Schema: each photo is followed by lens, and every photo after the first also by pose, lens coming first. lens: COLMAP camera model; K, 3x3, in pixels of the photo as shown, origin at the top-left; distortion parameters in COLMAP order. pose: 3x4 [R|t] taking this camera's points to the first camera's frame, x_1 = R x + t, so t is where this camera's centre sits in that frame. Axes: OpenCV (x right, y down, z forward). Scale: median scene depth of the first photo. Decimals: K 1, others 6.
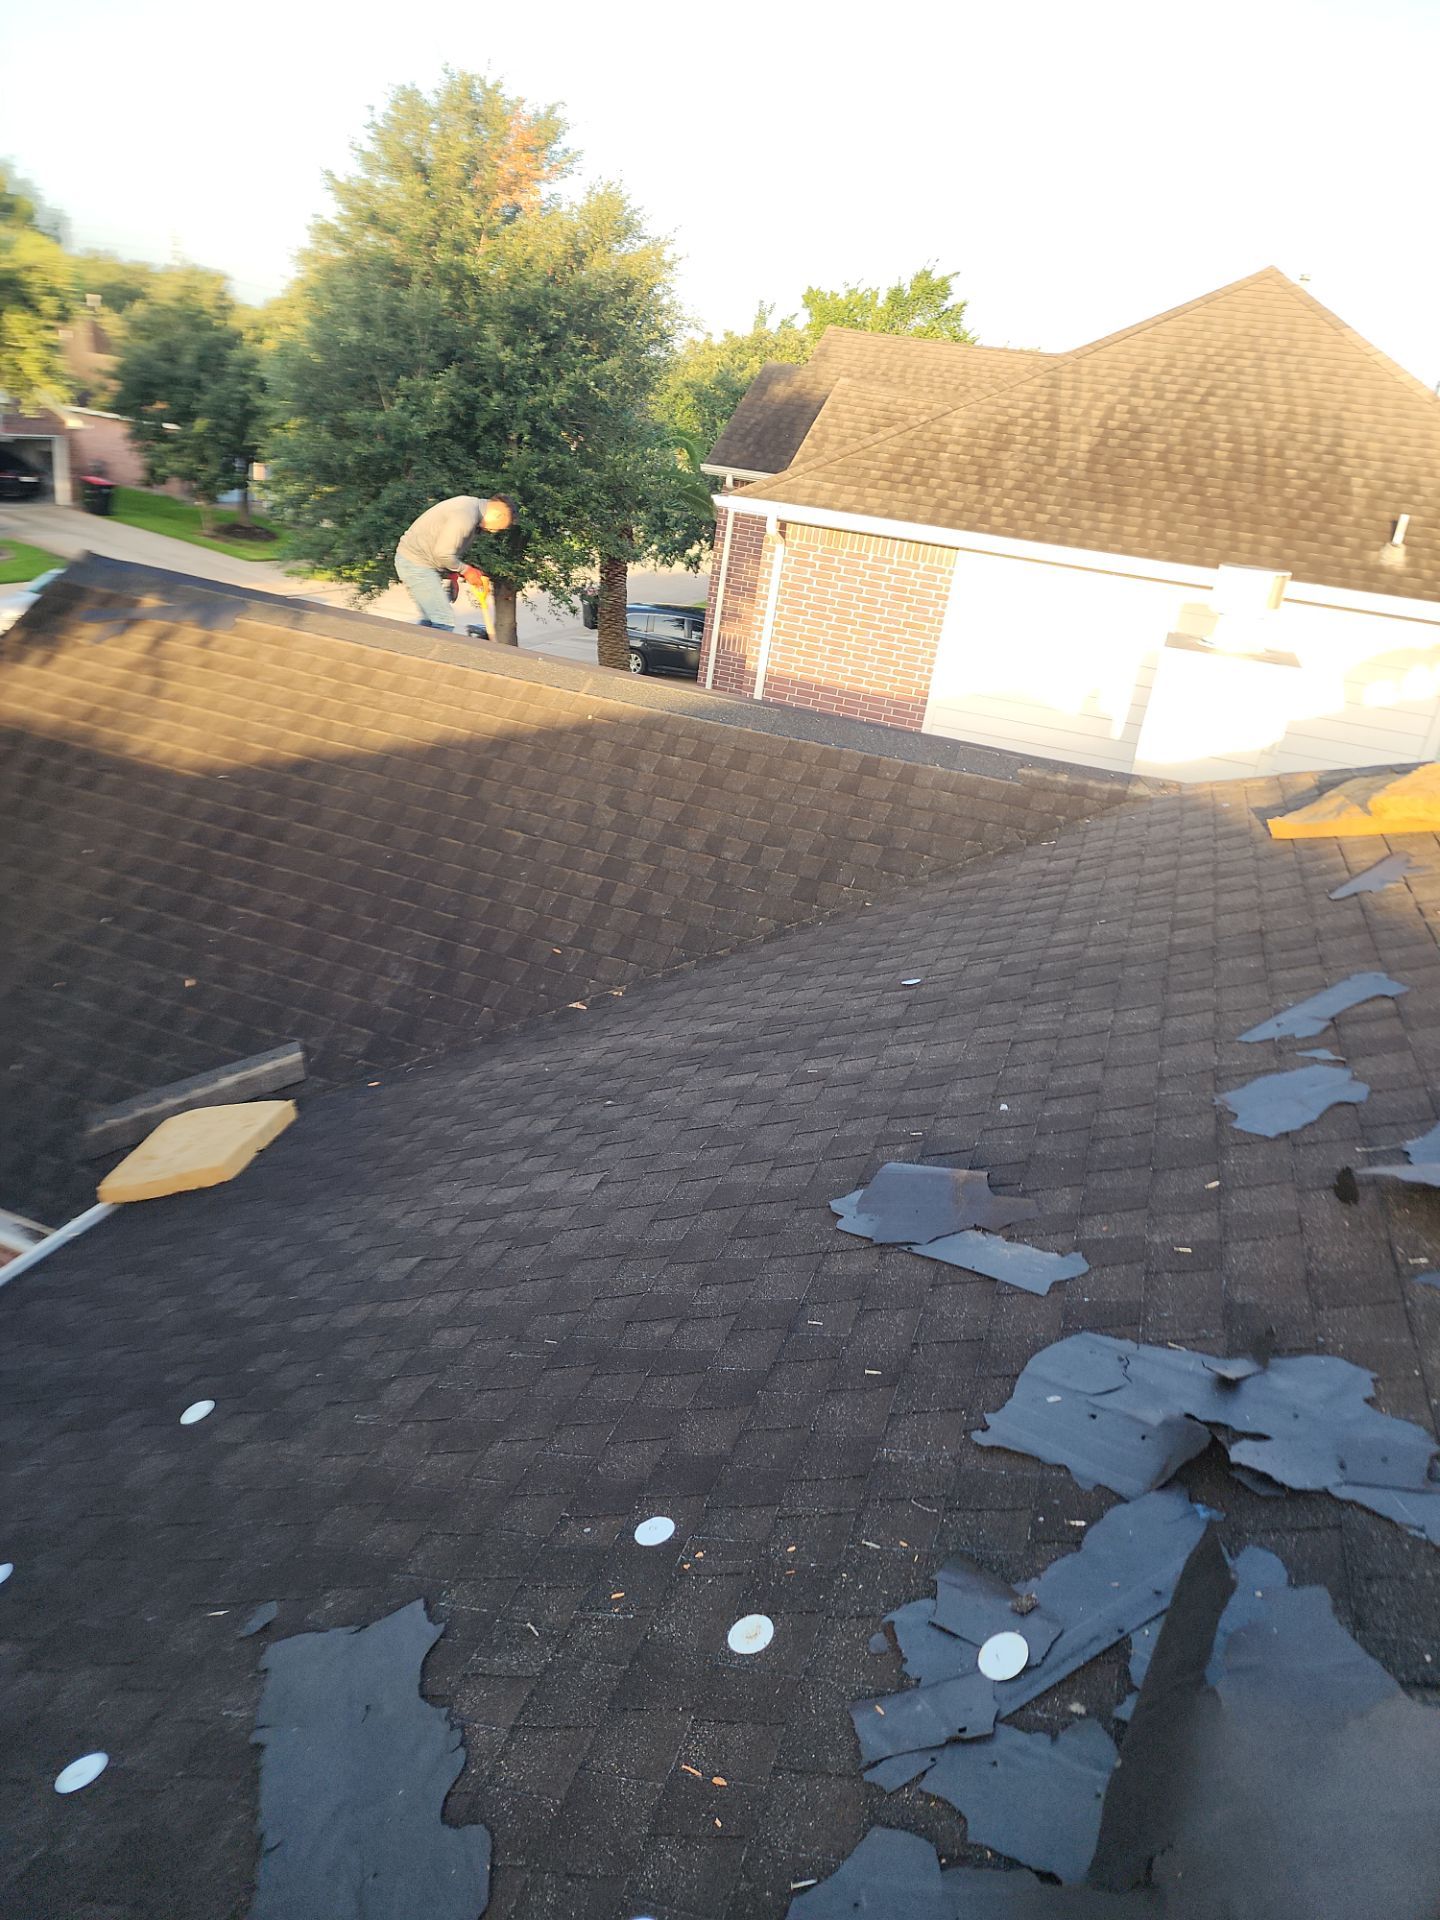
lens RADIAL K [[1295.2, 0, 720.0], [0, 1295.2, 960.0], [0, 0, 1]] dist [0.091615, -0.074885]
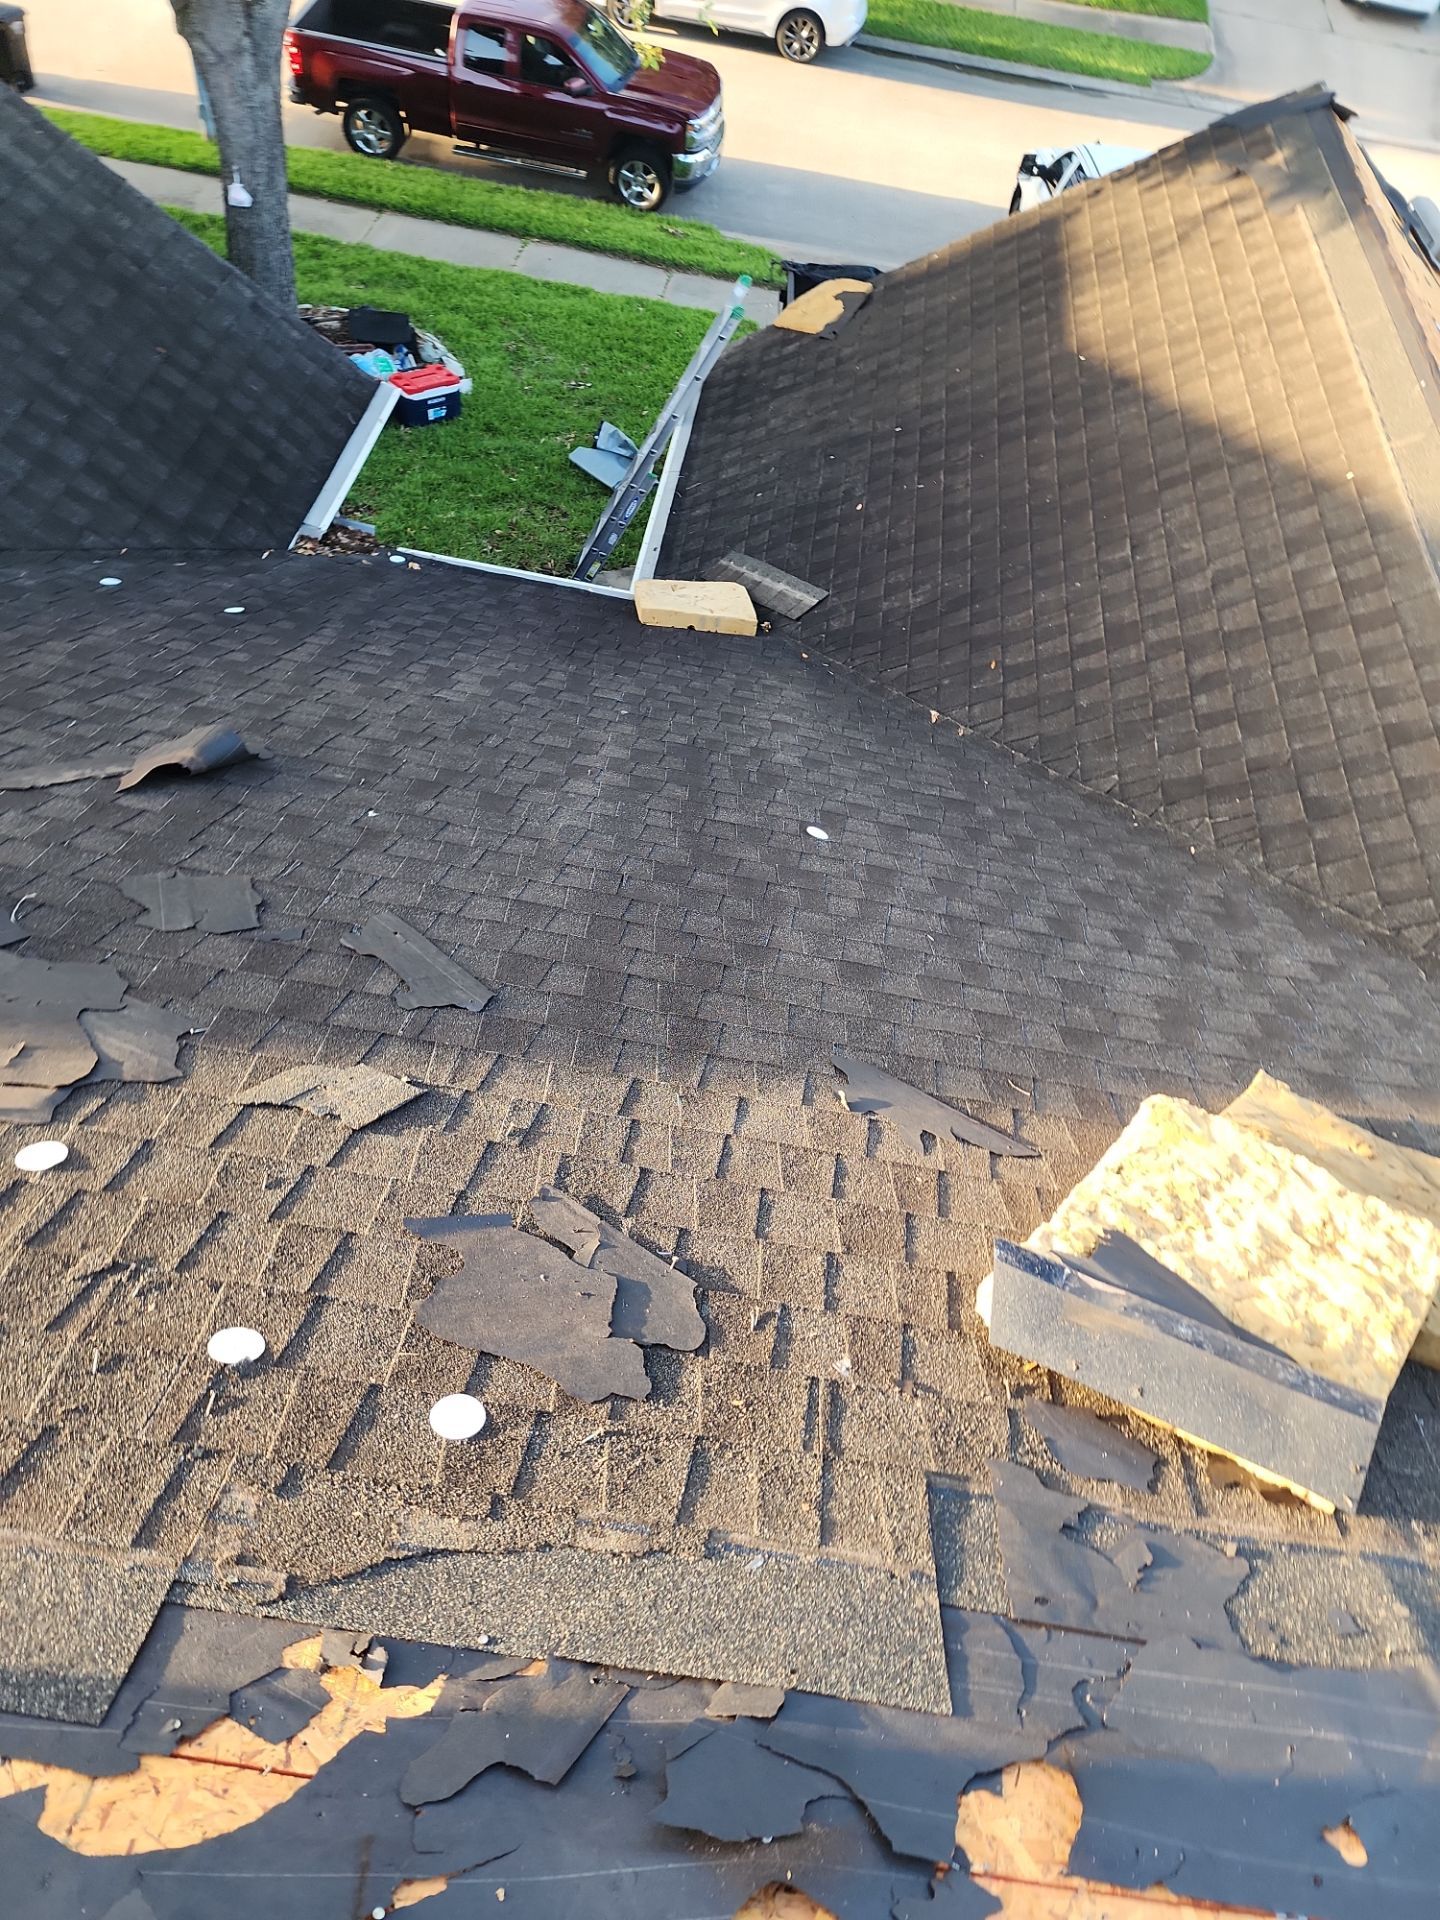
lens RADIAL K [[1275.0, 0, 724.0], [0, 1275.0, 981.0], [0, 0, 1]] dist [0.088781, -0.067147]
pose [[0.231998, 0.715034, -0.659472, 0.548661], [-0.473199, 0.675302, 0.565729, -0.260778], [0.849859, 0.180814, 0.495022, 0.400175]]
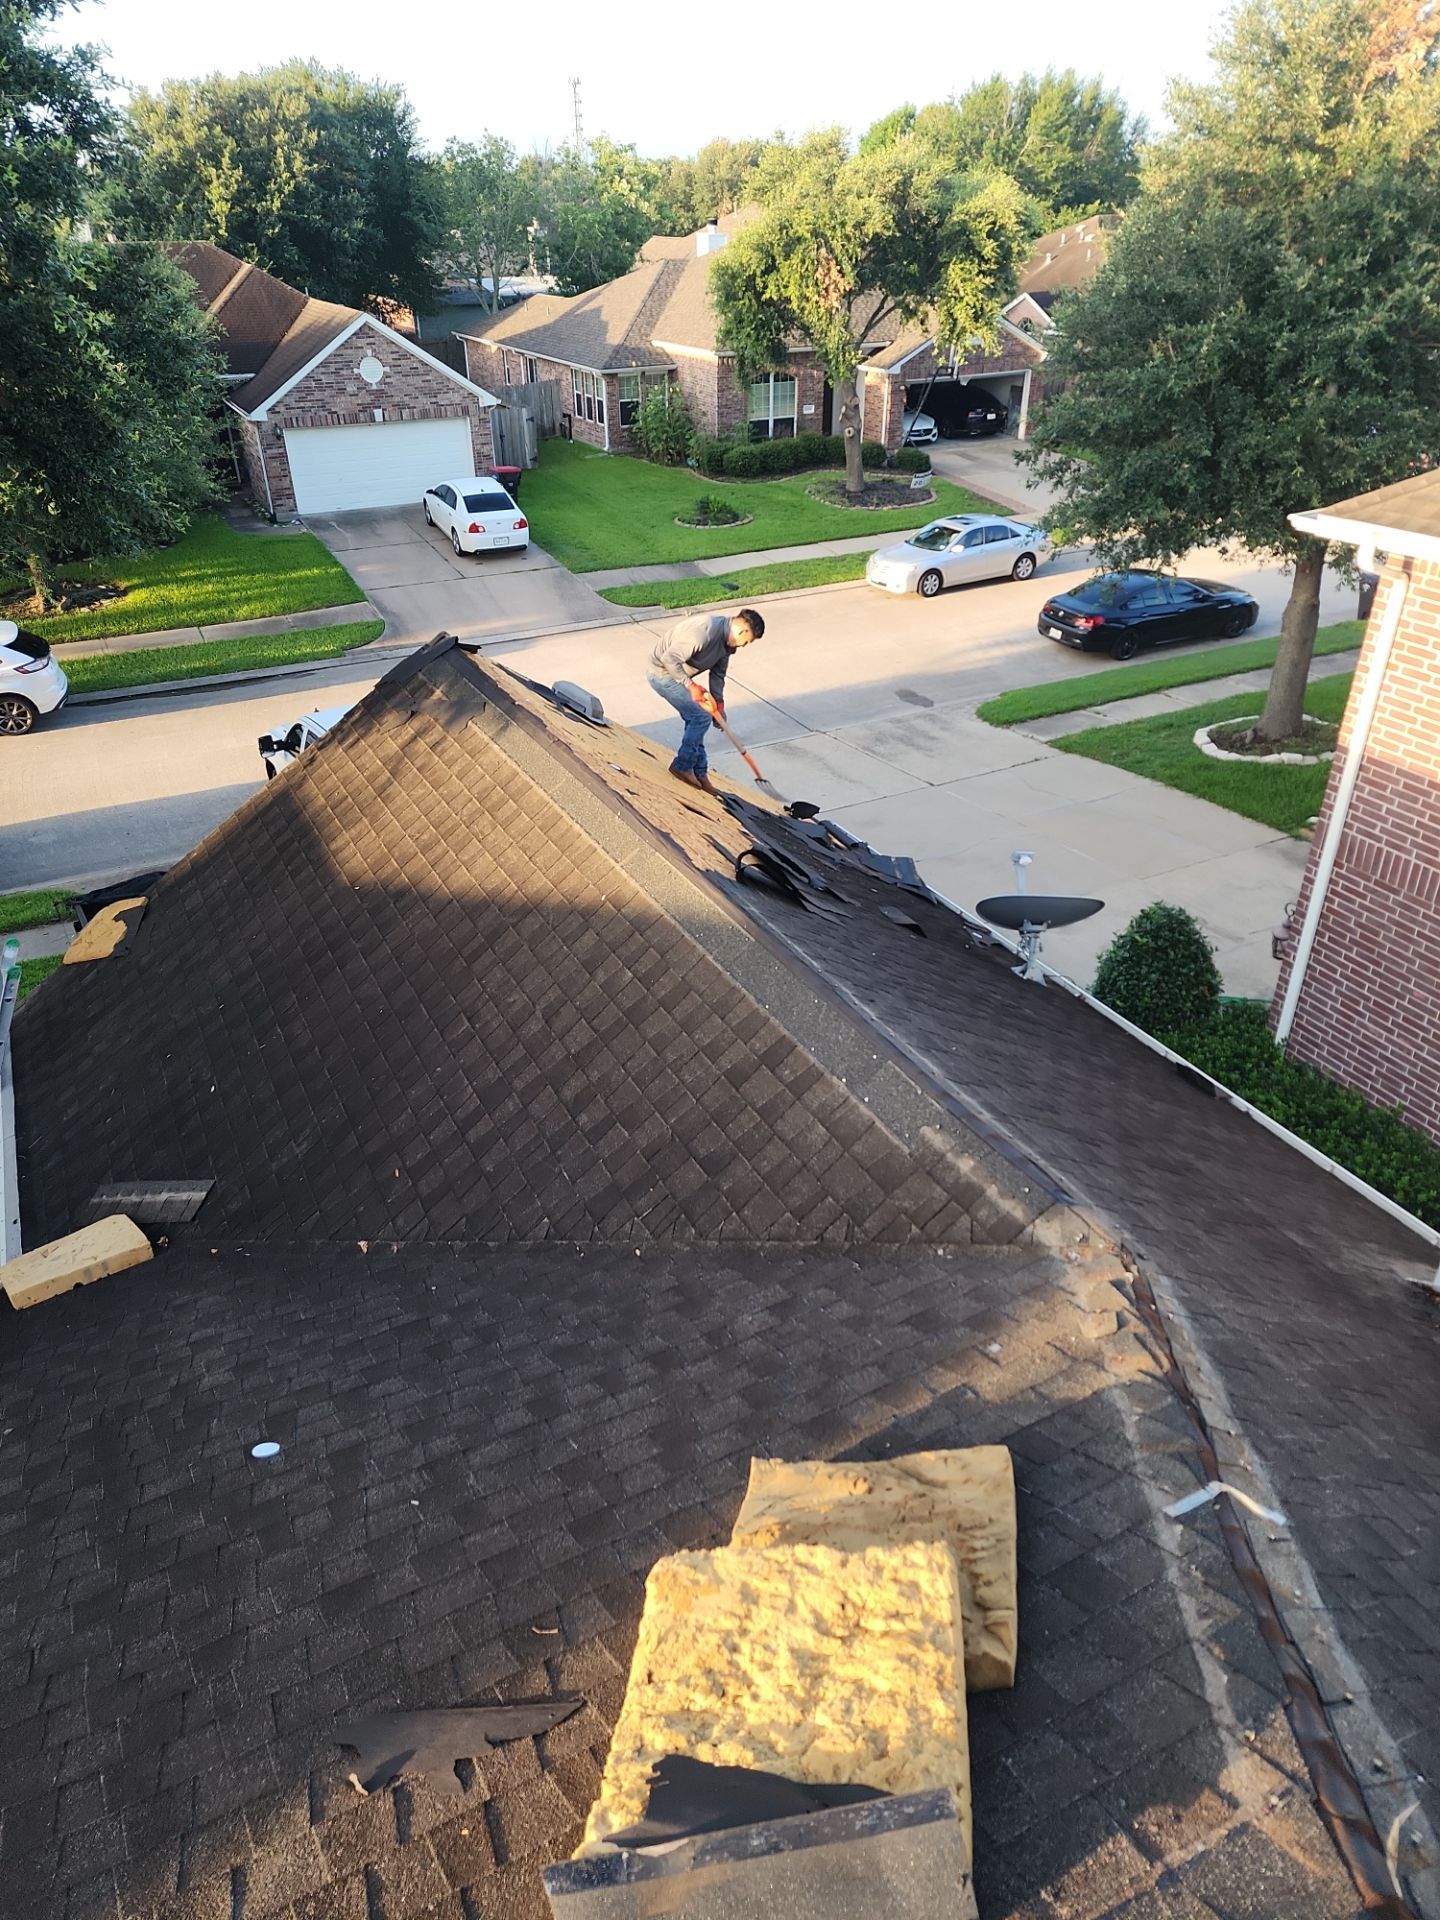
lens RADIAL K [[1286.1, 0, 720.0], [0, 1286.1, 960.0], [0, 0, 1]] dist [0.133056, -0.120933]
pose [[0.714708, 0.229165, -0.660815, 0.570336], [-0.174230, 0.973350, 0.149111, -0.307833], [0.677375, 0.008563, 0.735588, 0.443464]]
